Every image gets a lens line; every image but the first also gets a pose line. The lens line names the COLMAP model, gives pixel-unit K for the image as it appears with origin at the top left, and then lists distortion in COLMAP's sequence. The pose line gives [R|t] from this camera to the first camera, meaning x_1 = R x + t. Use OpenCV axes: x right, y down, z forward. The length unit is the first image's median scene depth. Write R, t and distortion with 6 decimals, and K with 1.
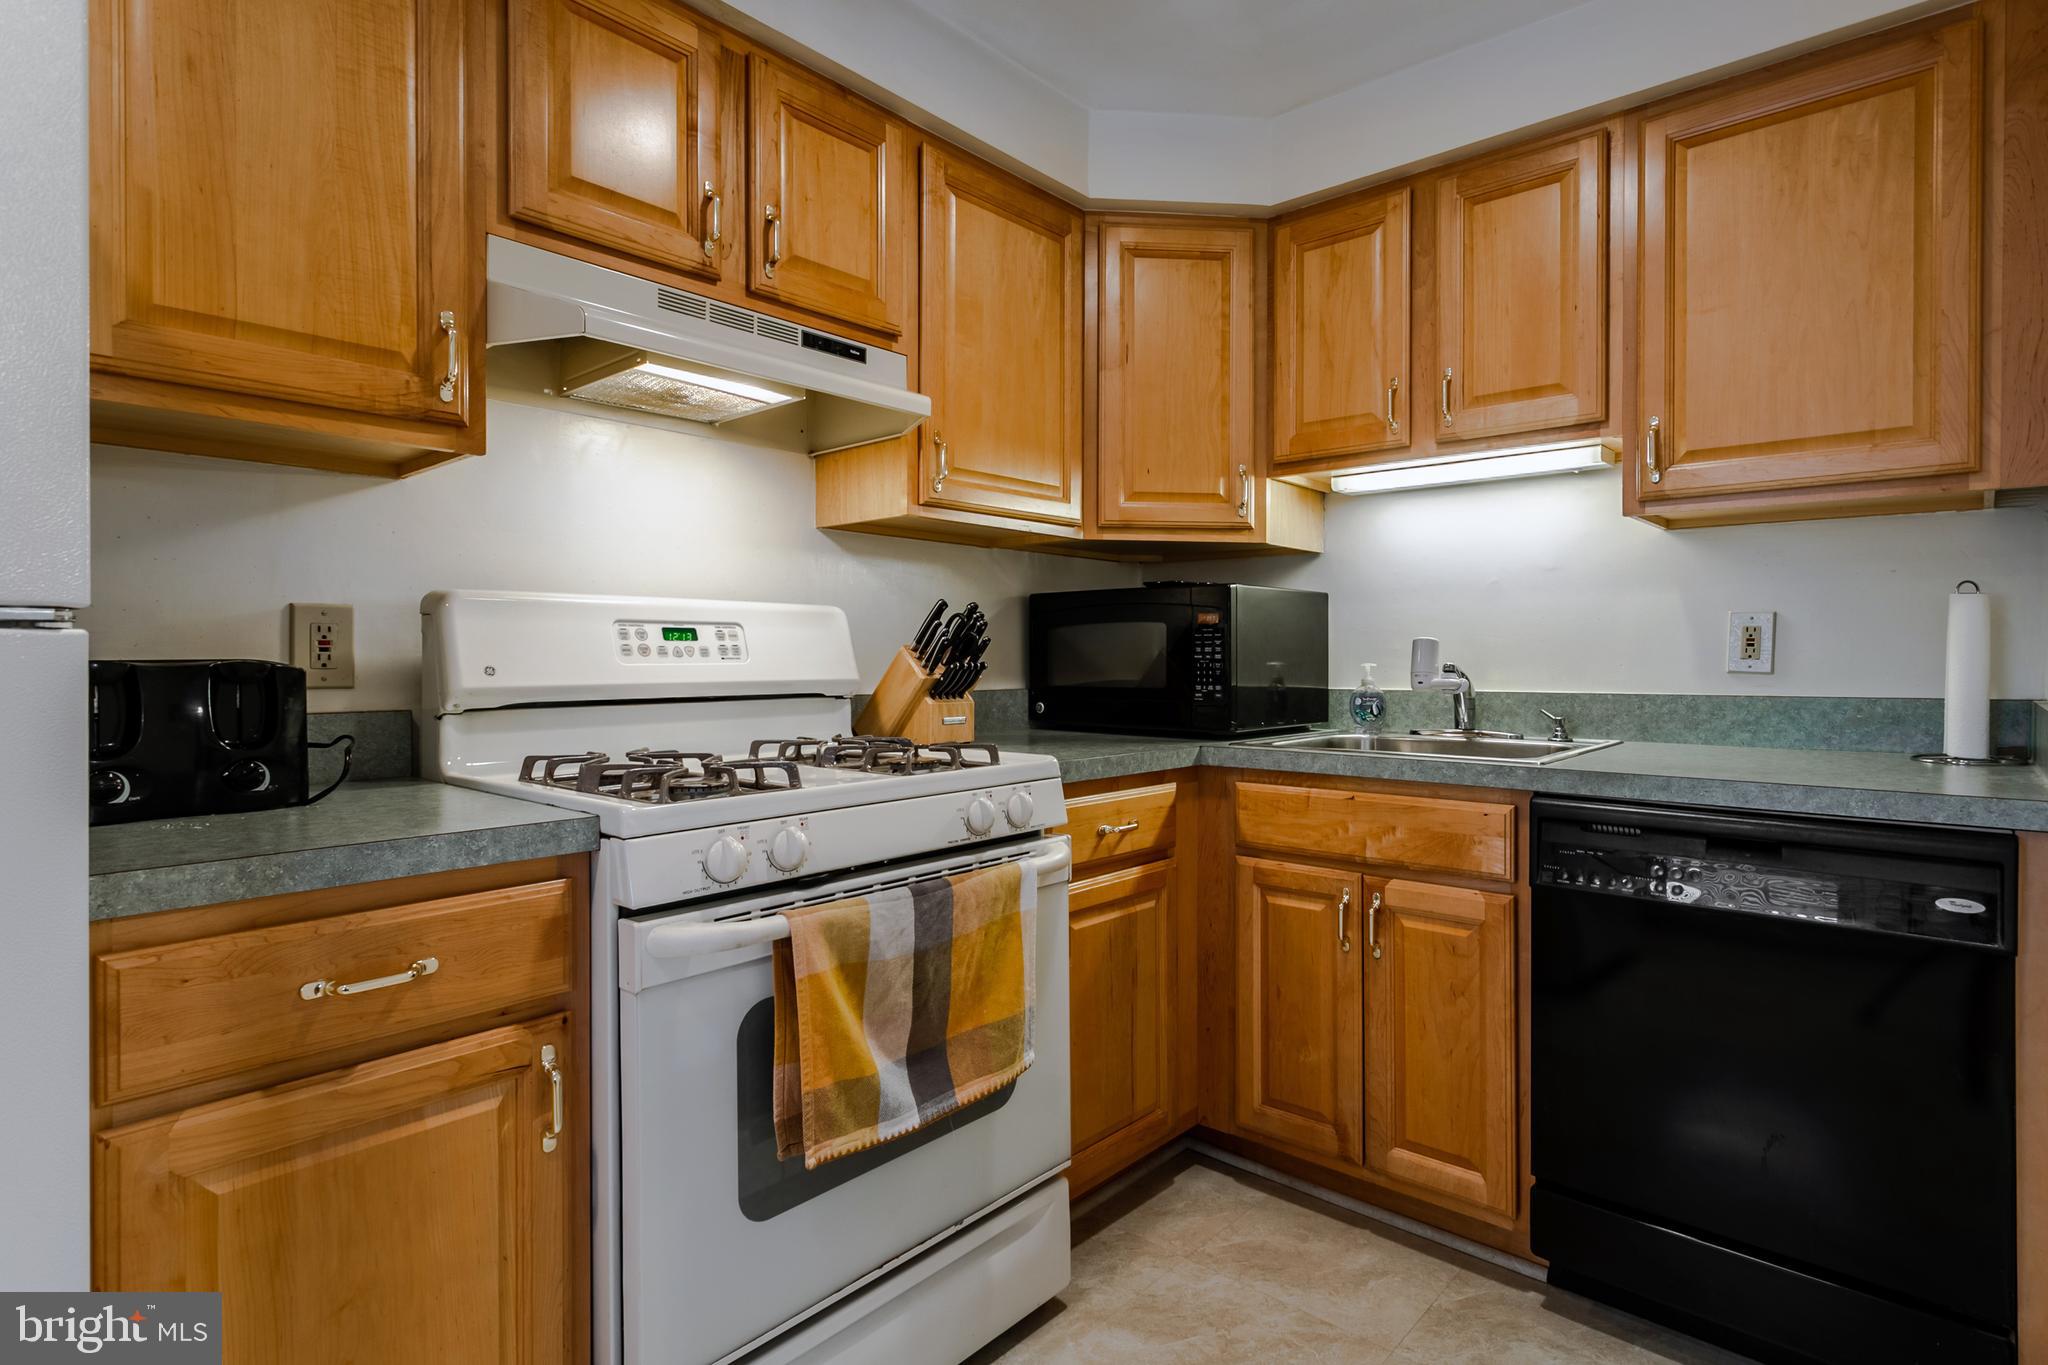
lens RADIAL K [[1015.6, 0, 1181.9], [0, 1015.6, 664.9], [0, 0, 1]] dist [-0.001759, 0.000465]
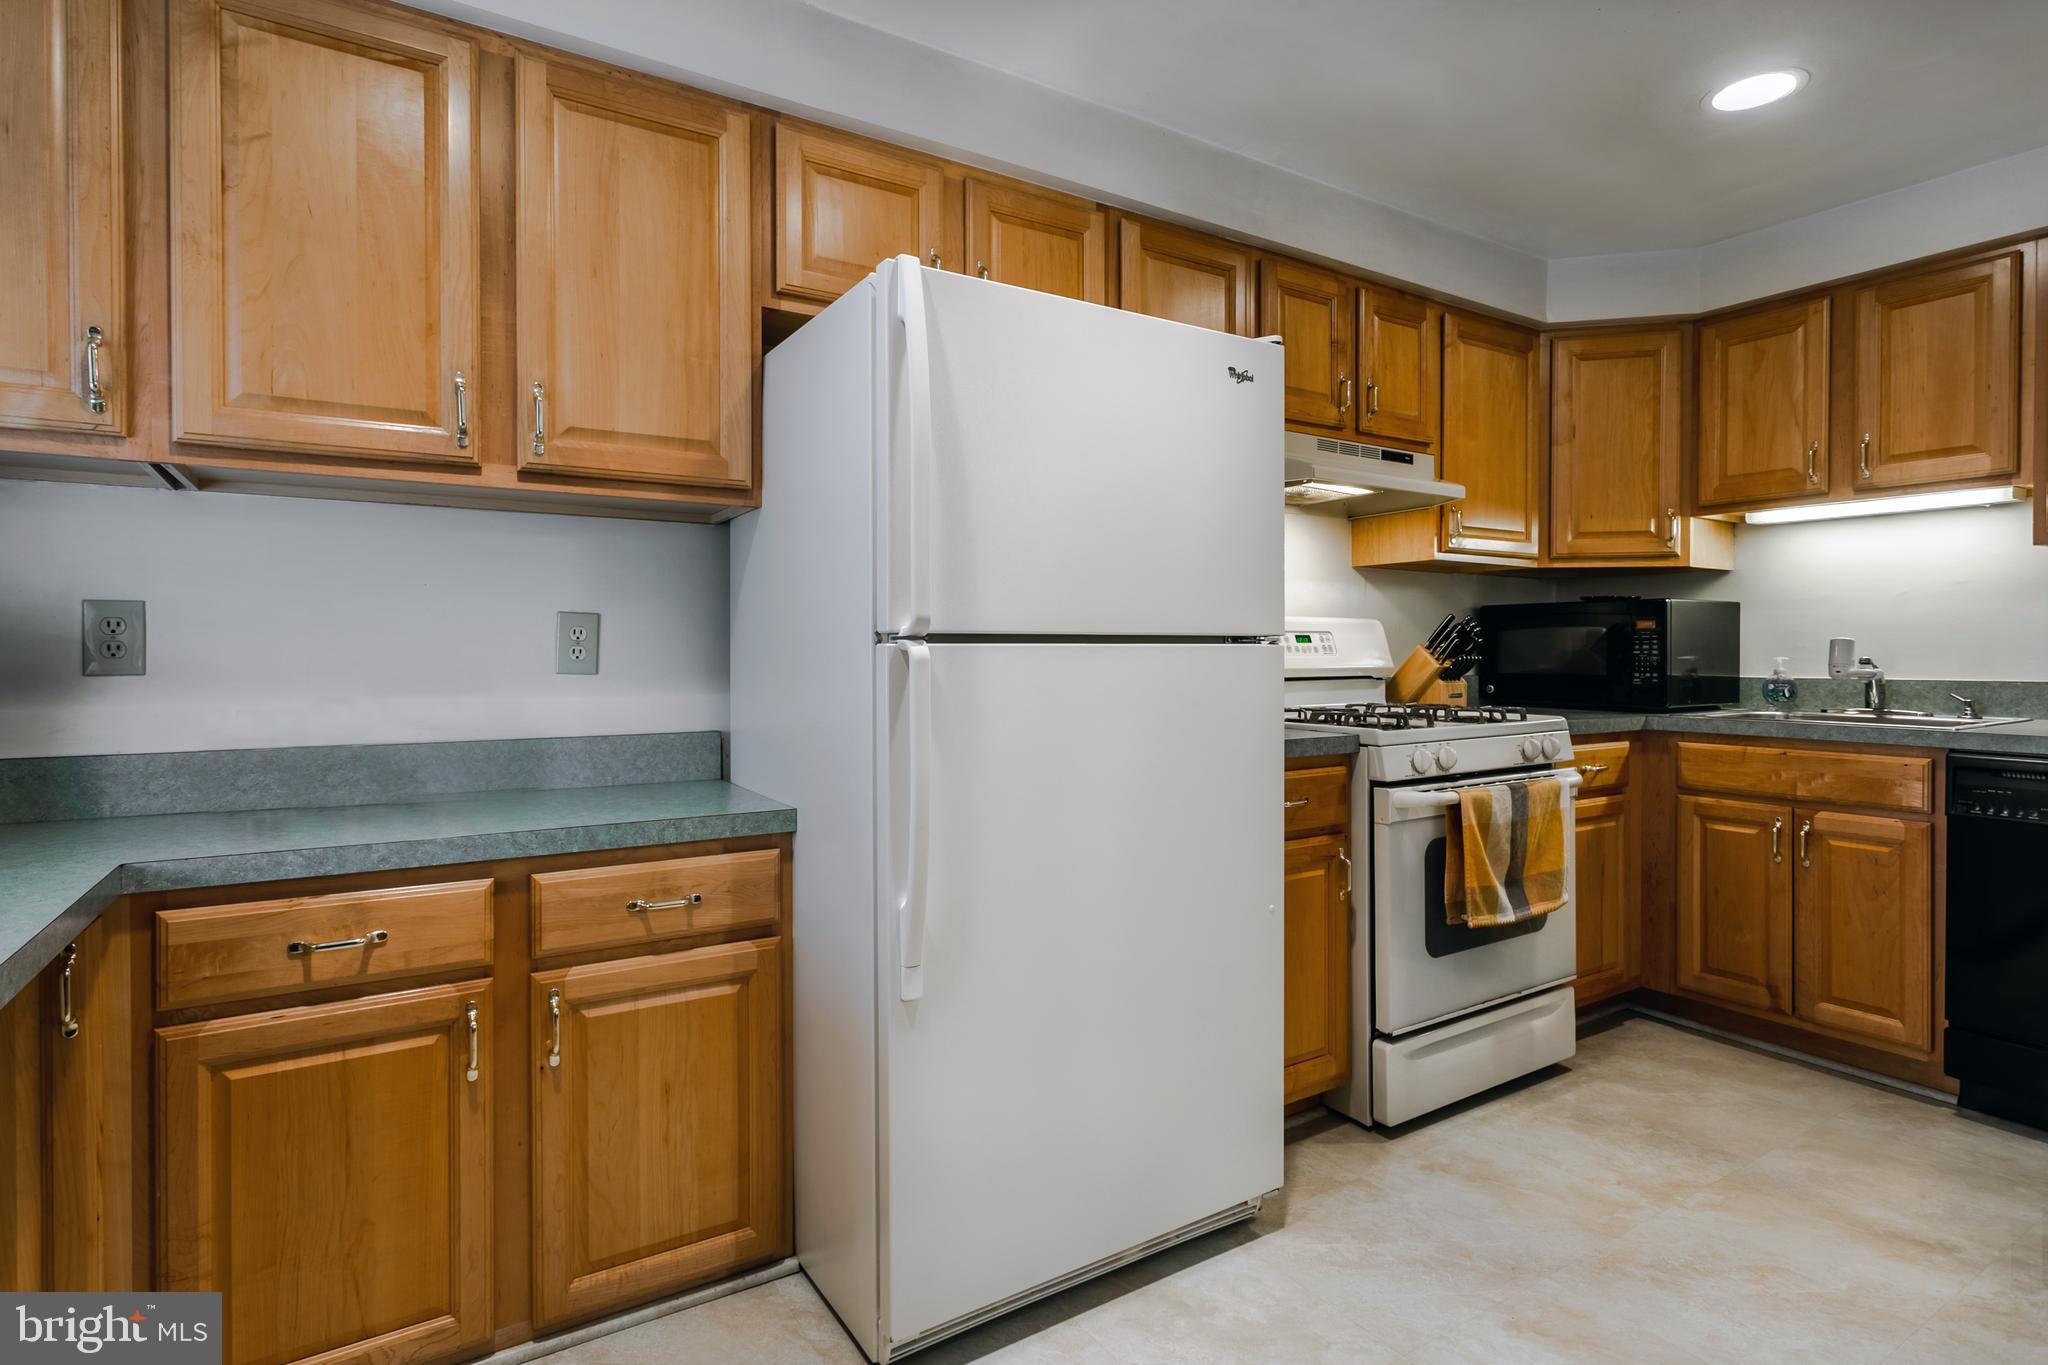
lens RADIAL K [[1005.9, 0, 1062.2], [0, 1005.9, 665.0], [0, 0, 1]] dist [0.001850, -0.000446]
pose [[0.935170, 0.004355, -0.354171, -0.274491], [-0.001856, 0.999971, 0.007395, 0.000764], [0.354193, -0.006258, 0.935151, -0.655687]]
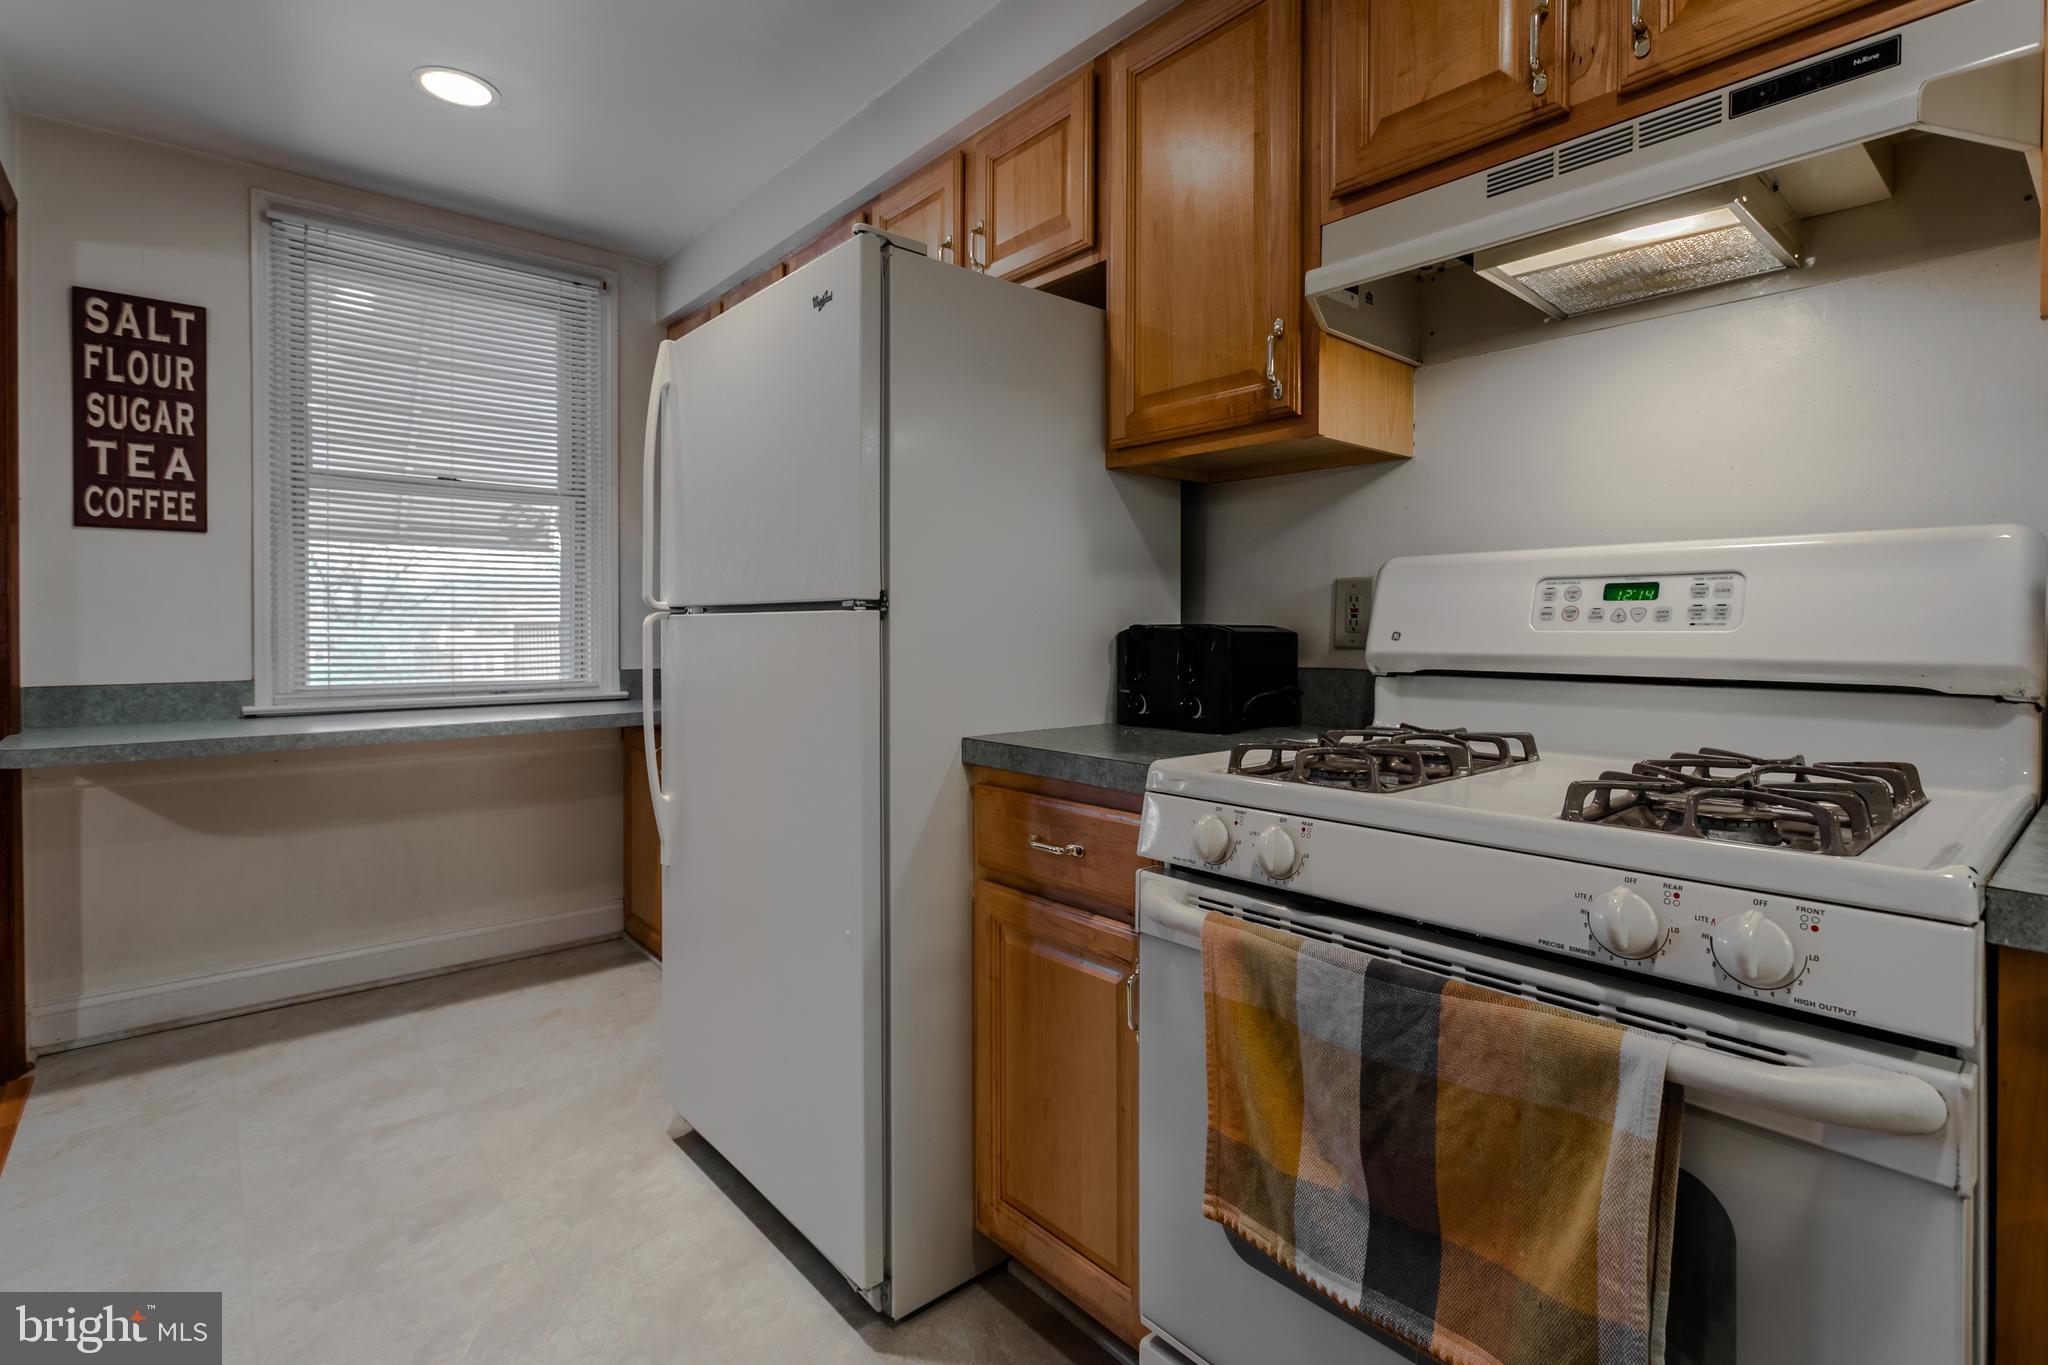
lens RADIAL K [[988.0, 0, 899.3], [0, 988.0, 629.4], [0, 0, 1]] dist [0.024732, 0.000158]
pose [[-0.276460, 0.005993, -0.961007, 0.350184], [-0.007344, 0.999938, 0.008349, -0.004525], [0.960997, 0.009366, -0.276399, 0.670499]]
